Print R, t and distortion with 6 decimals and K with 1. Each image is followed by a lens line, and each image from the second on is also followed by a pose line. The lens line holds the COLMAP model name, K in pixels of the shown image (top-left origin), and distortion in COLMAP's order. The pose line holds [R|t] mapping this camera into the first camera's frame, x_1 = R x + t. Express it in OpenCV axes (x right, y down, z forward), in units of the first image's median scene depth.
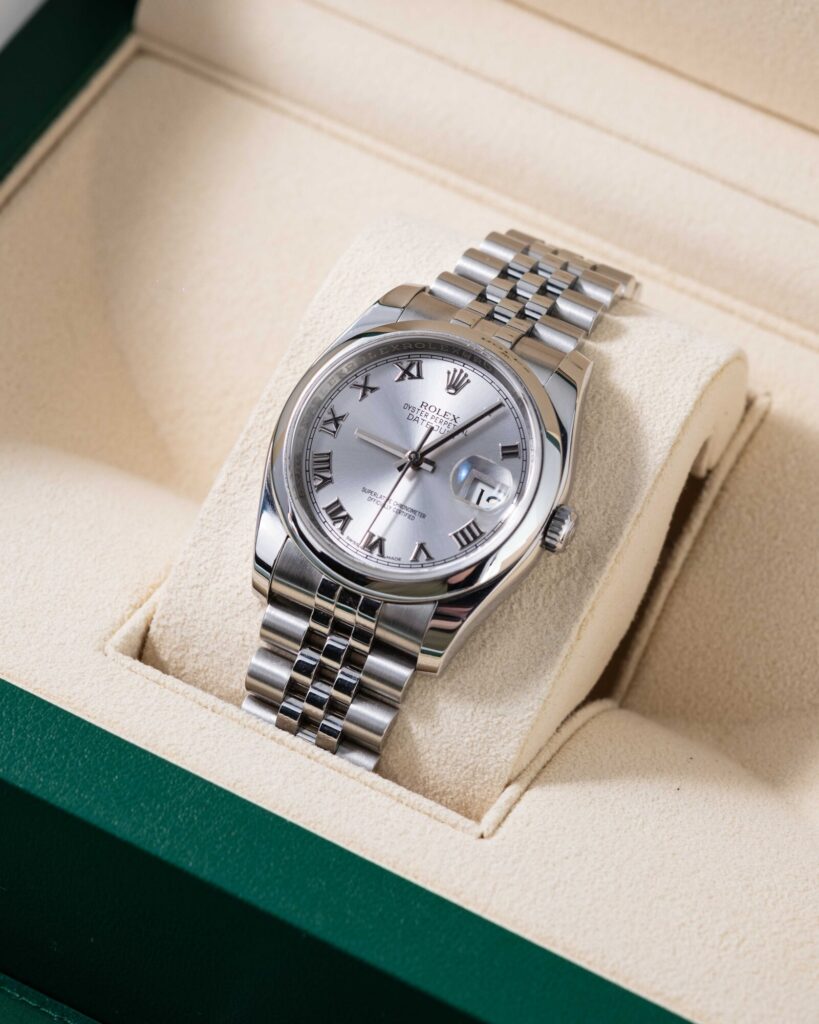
lens RADIAL K [[3649.2, 0, 409.5], [0, 3649.2, 512.0], [0, 0, 1]] dist [0.432545, -2.978342]
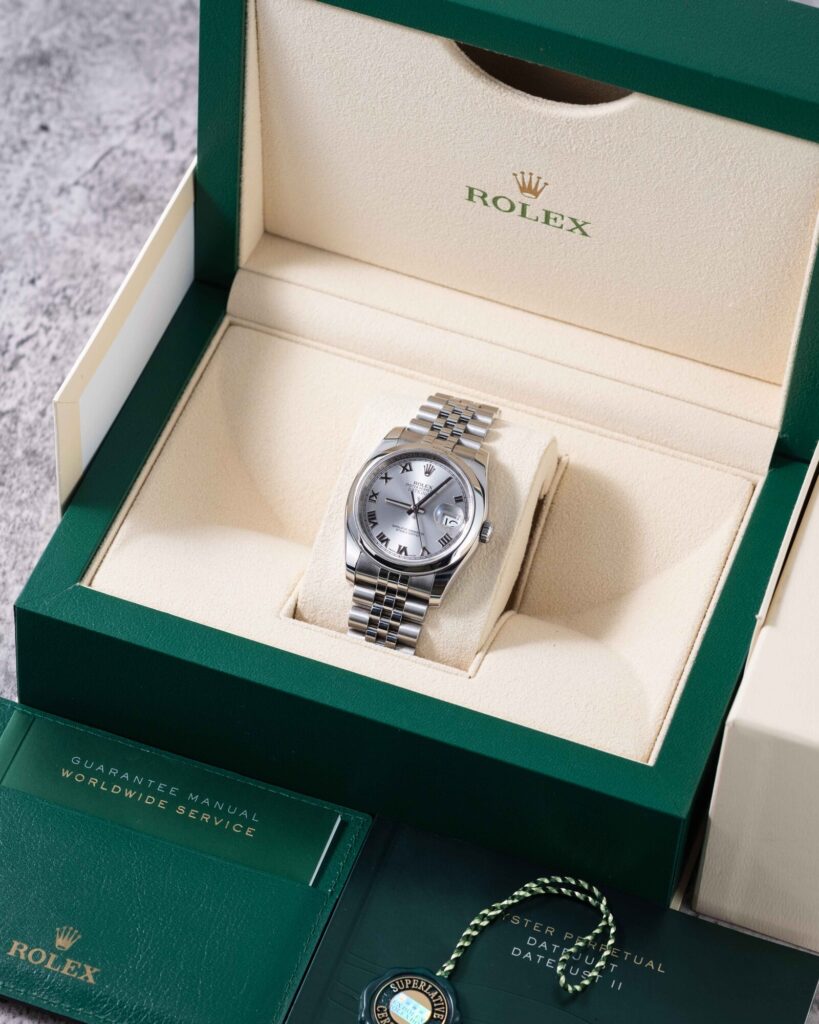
lens RADIAL K [[3649.2, 0, 409.5], [0, 3649.2, 512.0], [0, 0, 1]] dist [0.432545, -2.978342]
pose [[0.987351, -0.130360, 0.090241, -0.193638], [0.130823, 0.991405, 0.000794, -0.014429], [-0.089569, 0.011022, 0.995920, -1.123908]]
